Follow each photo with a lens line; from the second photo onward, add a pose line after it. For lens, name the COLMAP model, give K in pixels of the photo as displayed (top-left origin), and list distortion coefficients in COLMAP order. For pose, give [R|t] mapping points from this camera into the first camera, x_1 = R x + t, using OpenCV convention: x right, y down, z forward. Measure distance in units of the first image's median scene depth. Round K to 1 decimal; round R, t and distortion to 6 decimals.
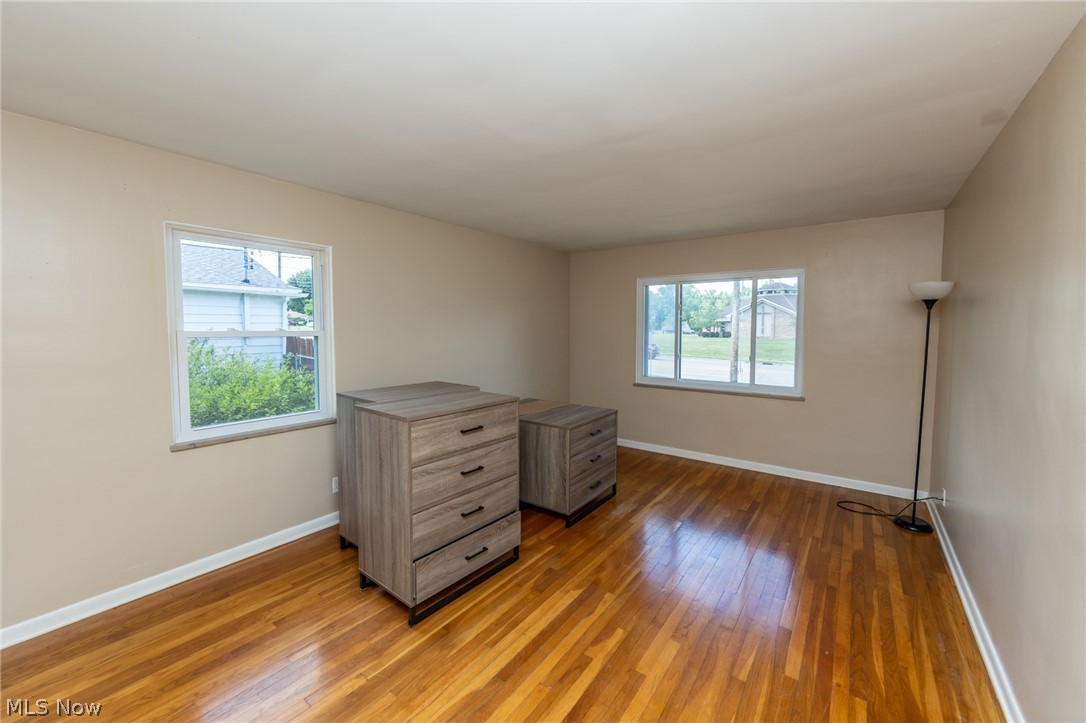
lens RADIAL K [[426.5, 0, 544.9], [0, 426.5, 358.6], [0, 0, 1]] dist [-0.003279, -0.000178]
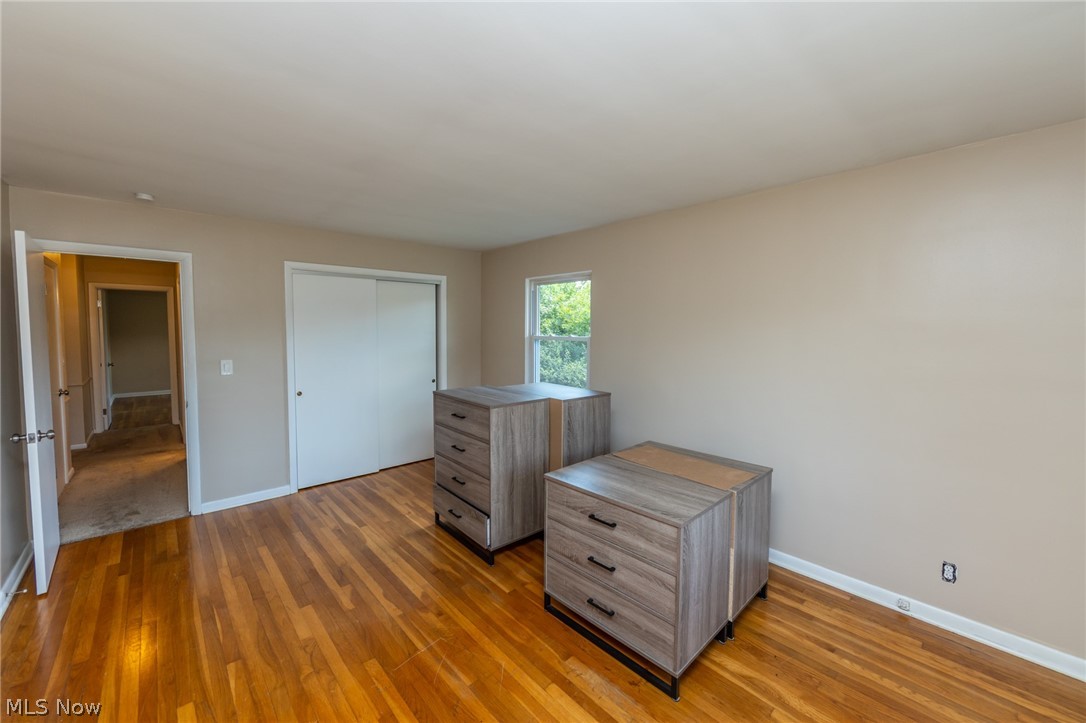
lens RADIAL K [[426.5, 0, 546.2], [0, 426.5, 353.3], [0, 0, 1]] dist [-0.003279, -0.000178]
pose [[-0.190261, 0.055890, -0.980141, 1.105041], [-0.082787, 0.993909, 0.072746, -0.148239], [0.978237, 0.094984, -0.184475, 1.591595]]
